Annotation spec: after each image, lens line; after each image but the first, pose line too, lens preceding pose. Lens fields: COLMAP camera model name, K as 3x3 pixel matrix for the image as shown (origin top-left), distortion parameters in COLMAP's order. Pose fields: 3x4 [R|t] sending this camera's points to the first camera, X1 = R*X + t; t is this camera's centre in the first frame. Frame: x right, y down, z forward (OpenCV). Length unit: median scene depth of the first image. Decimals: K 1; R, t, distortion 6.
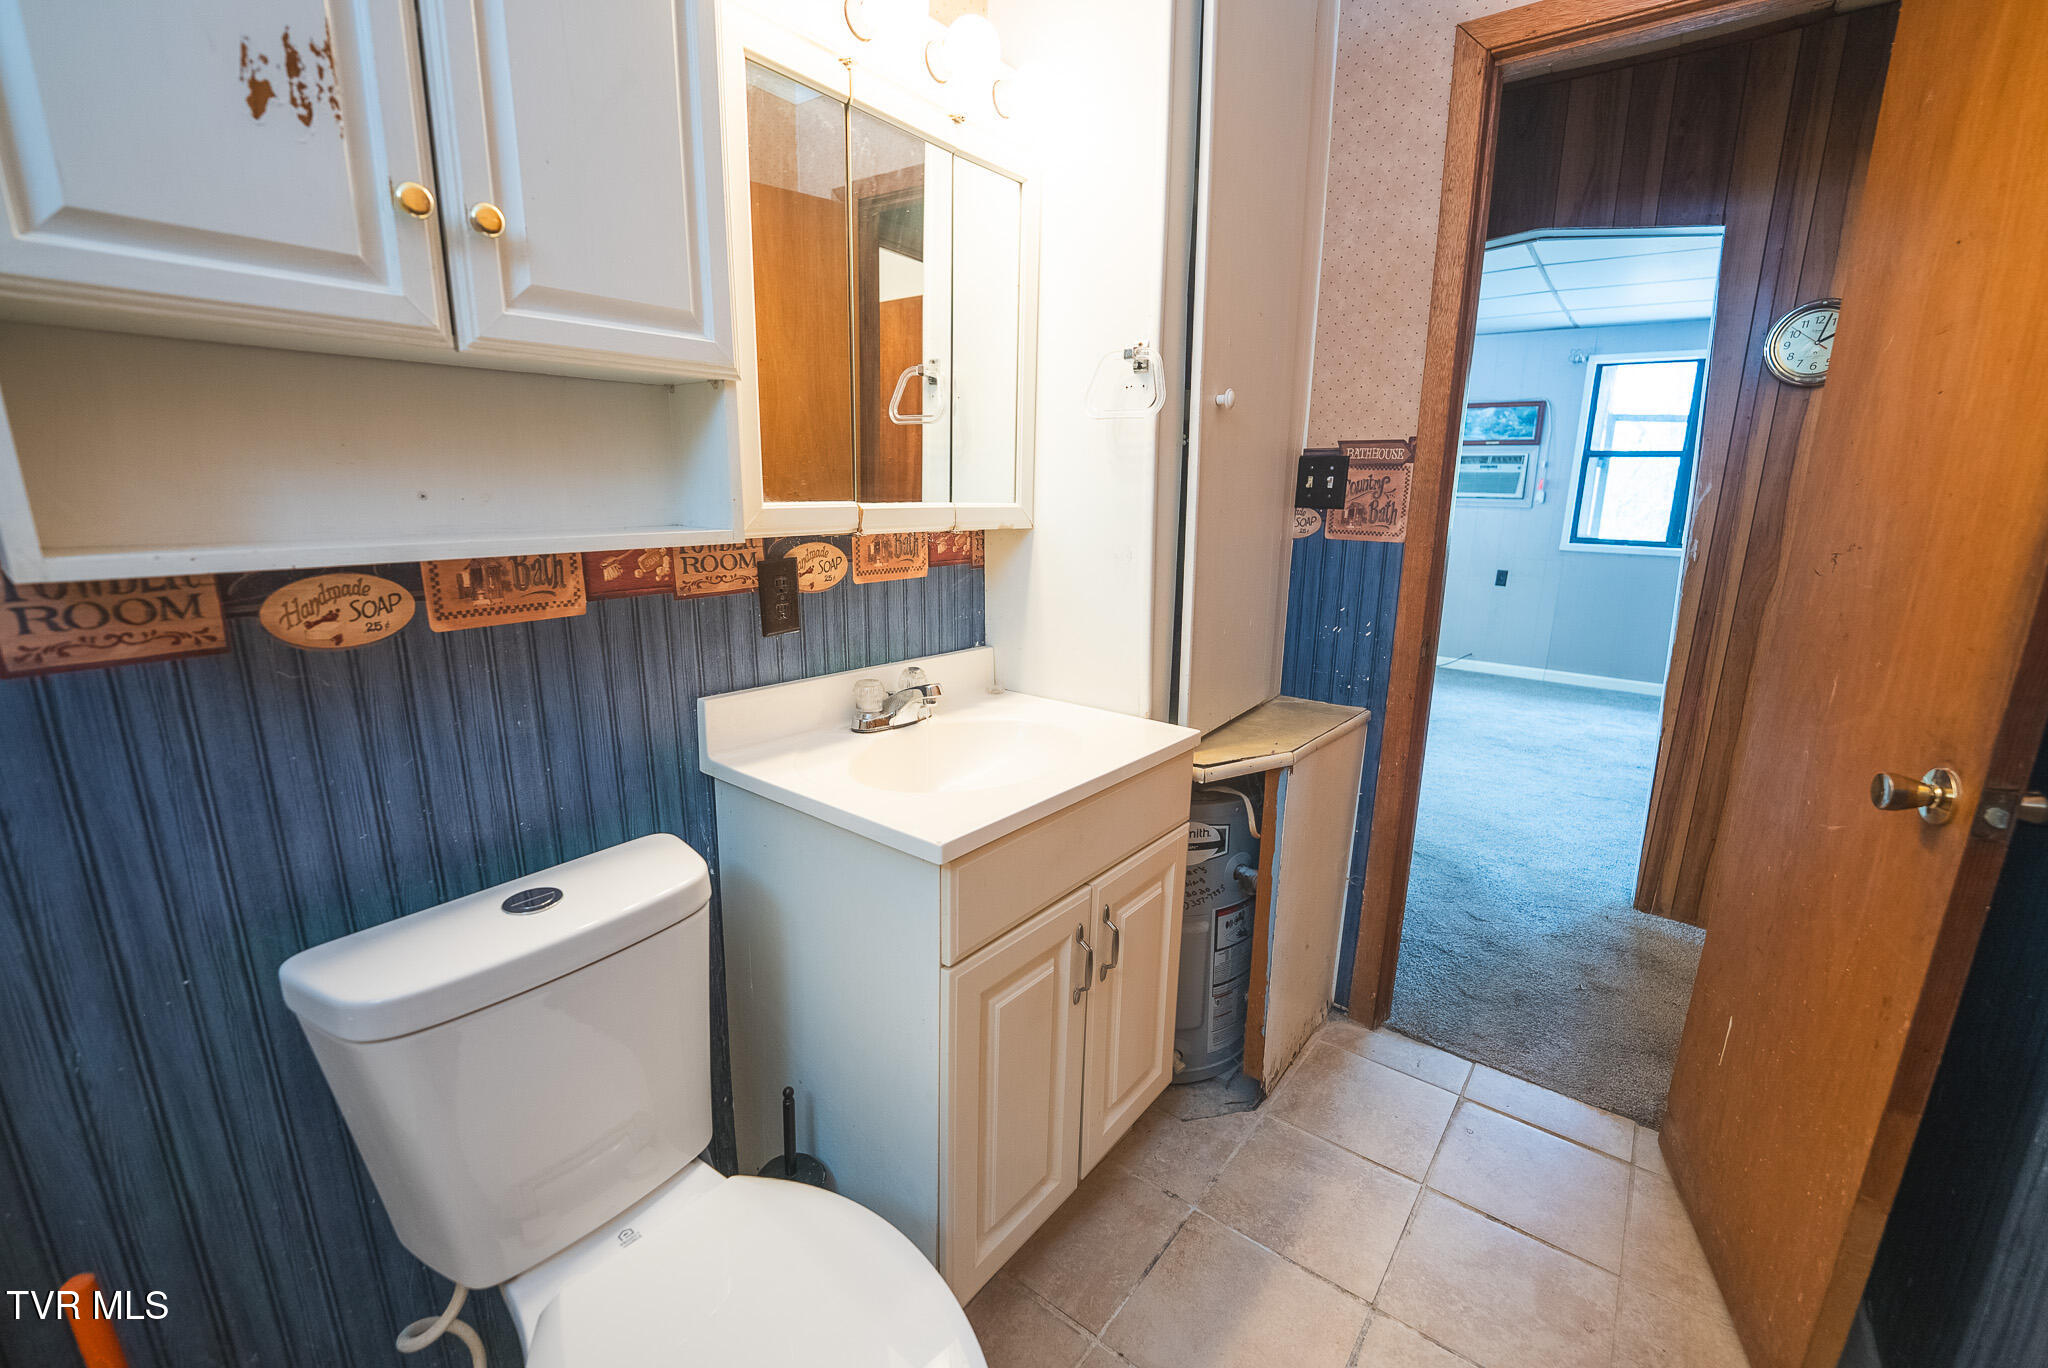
lens RADIAL K [[837.7, 0, 1031.4], [0, 837.7, 692.4], [0, 0, 1]] dist [-0.033365, 0.005106]
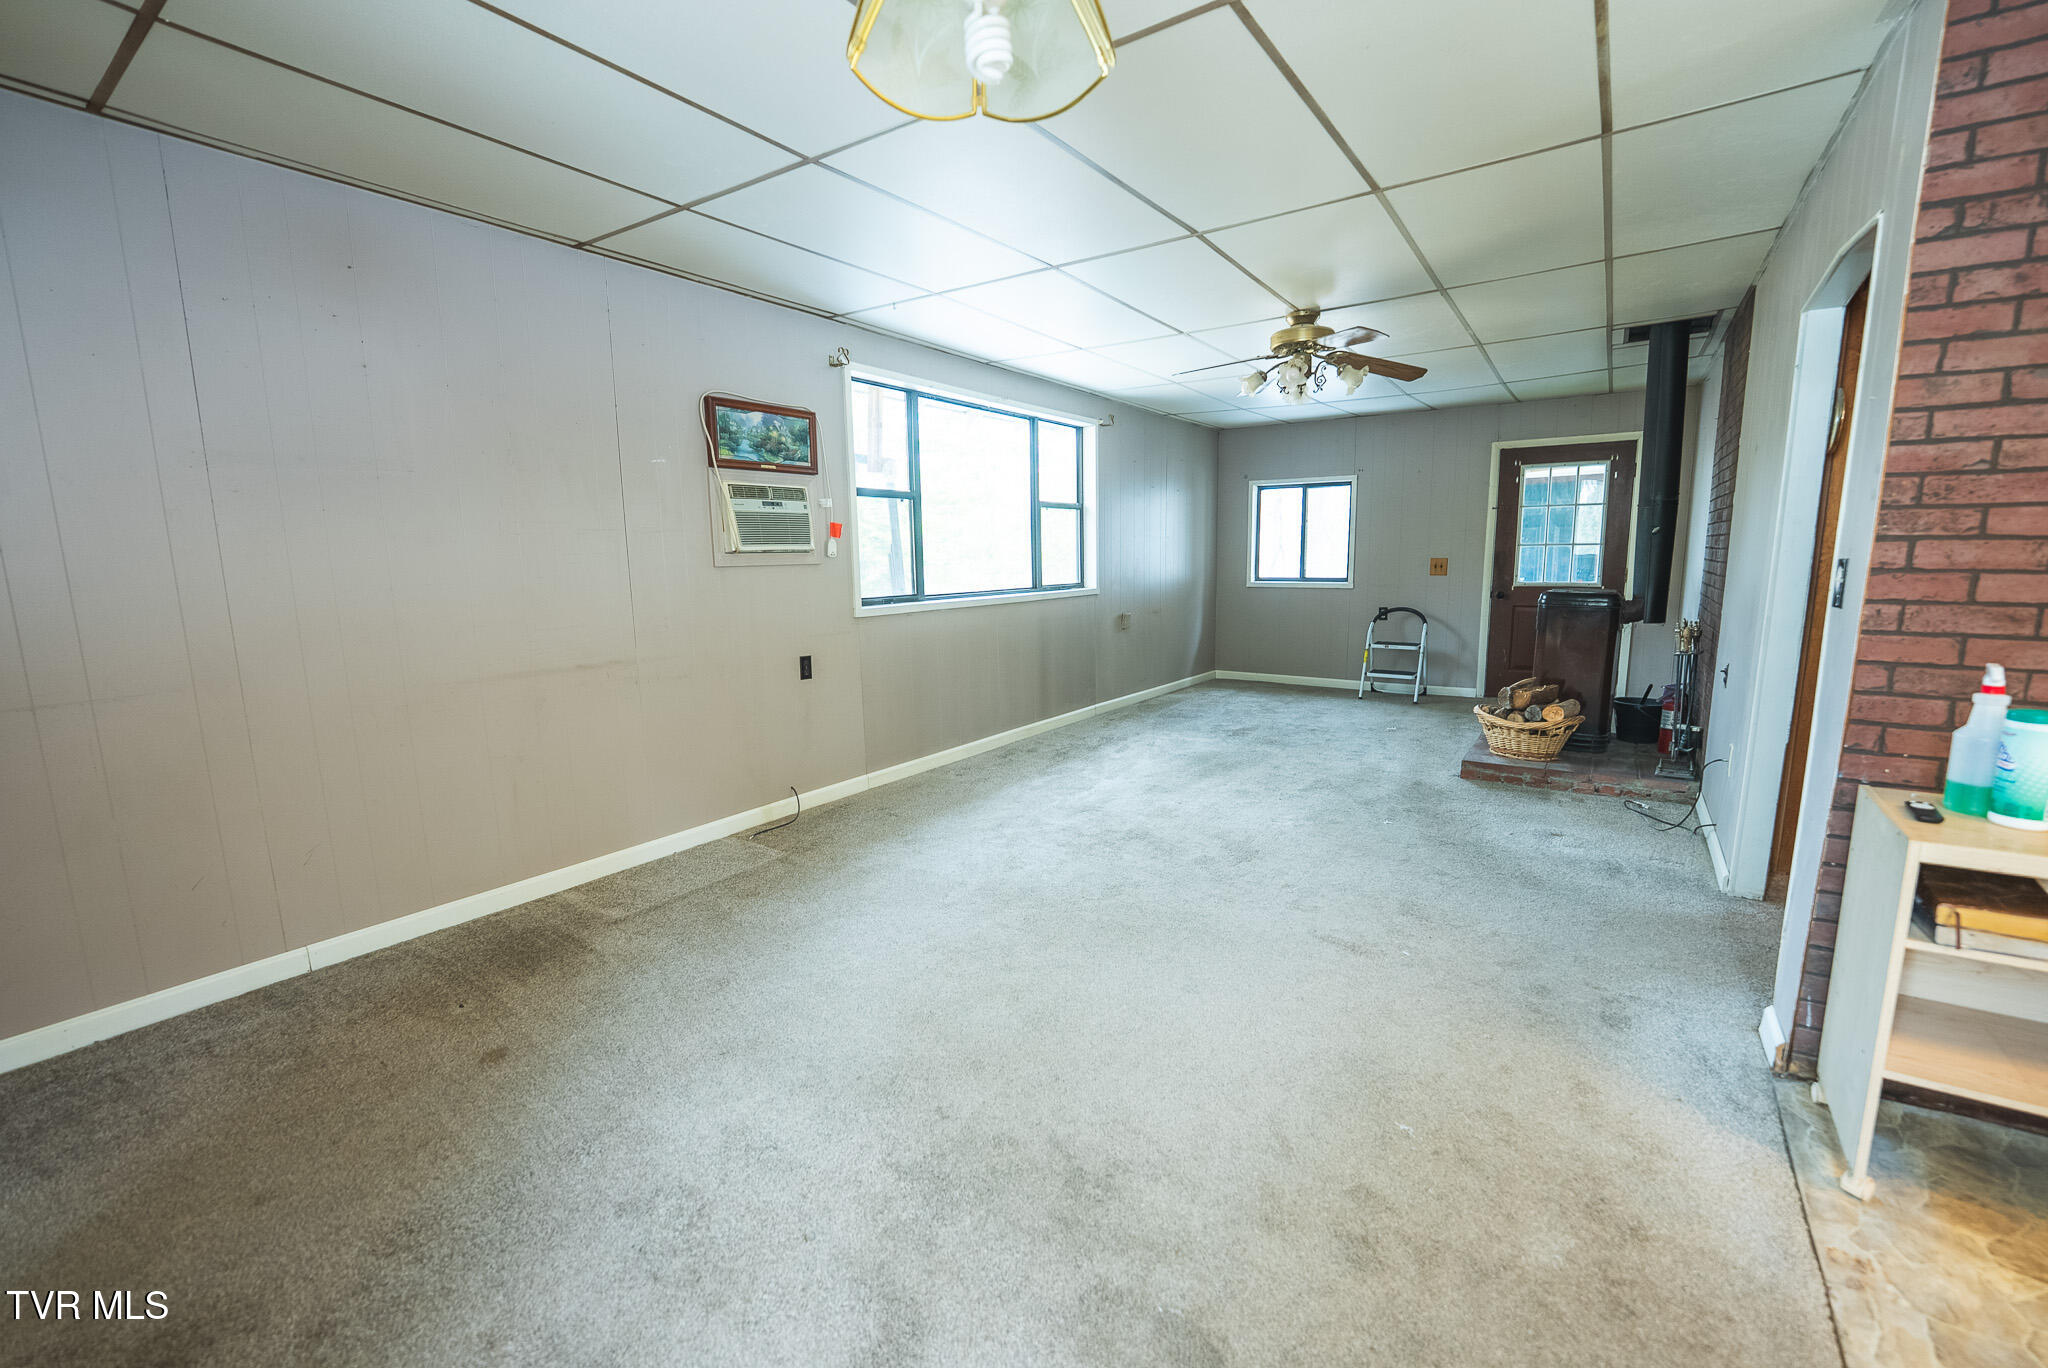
lens RADIAL K [[837.7, 0, 1031.4], [0, 837.7, 692.4], [0, 0, 1]] dist [-0.033365, 0.005106]
pose [[-0.053394, -0.183944, 0.981485, -0.123136], [0.243814, 0.950738, 0.191445, -0.212442], [-0.968351, 0.249522, -0.005915, 0.862509]]
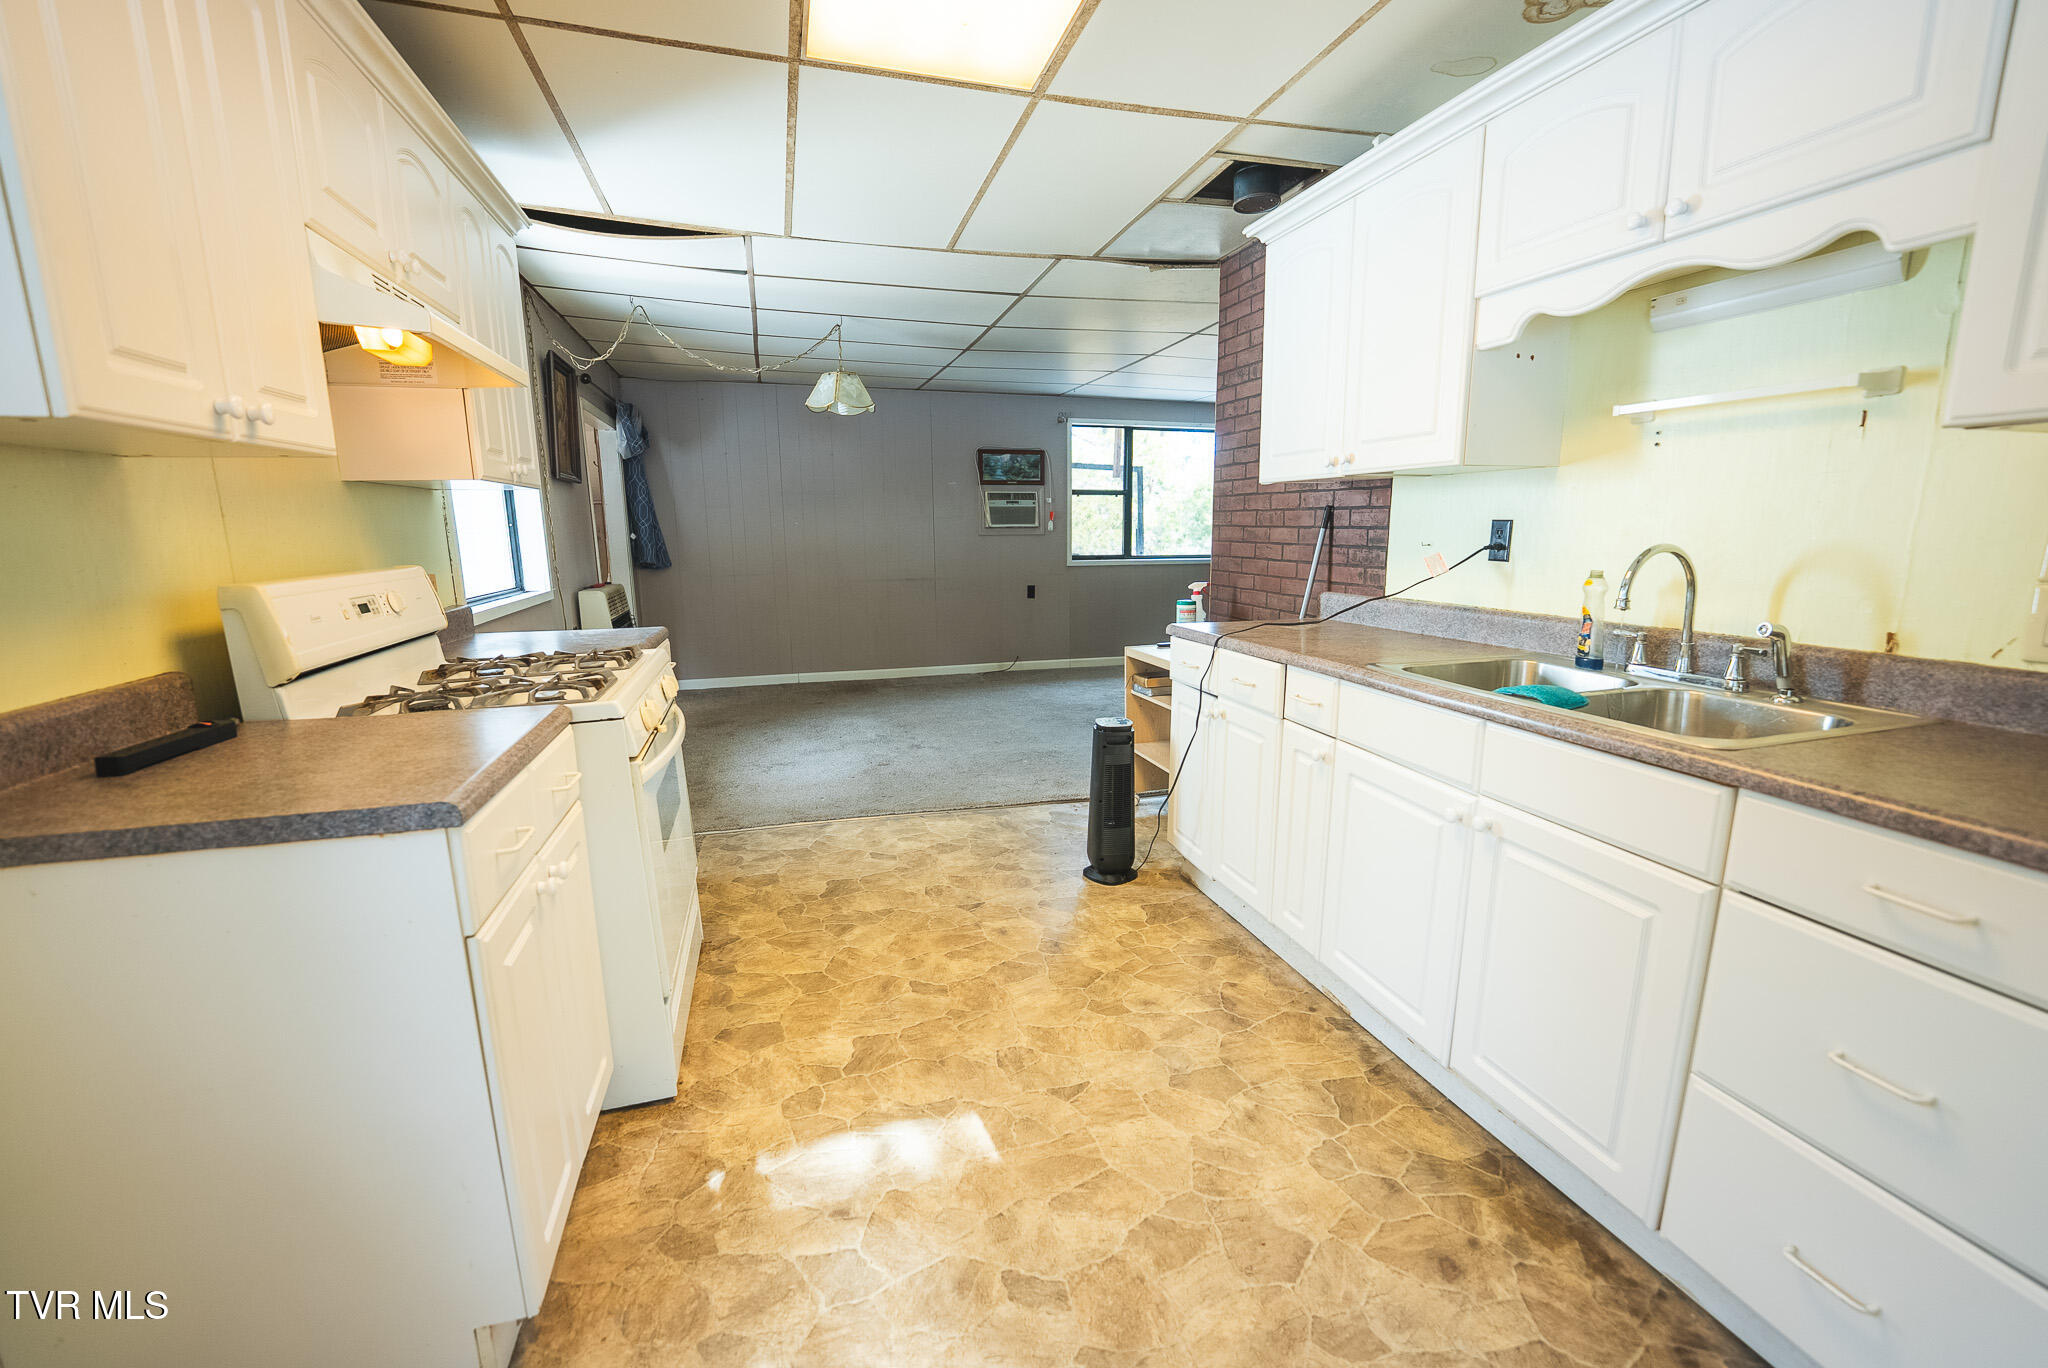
lens RADIAL K [[837.7, 0, 1031.4], [0, 837.7, 692.4], [0, 0, 1]] dist [-0.033365, 0.005106]
pose [[0.576449, -0.178105, 0.797487, -0.467083], [0.206239, 0.976072, 0.068912, -0.080879], [-0.790678, 0.124749, 0.599388, 0.284435]]
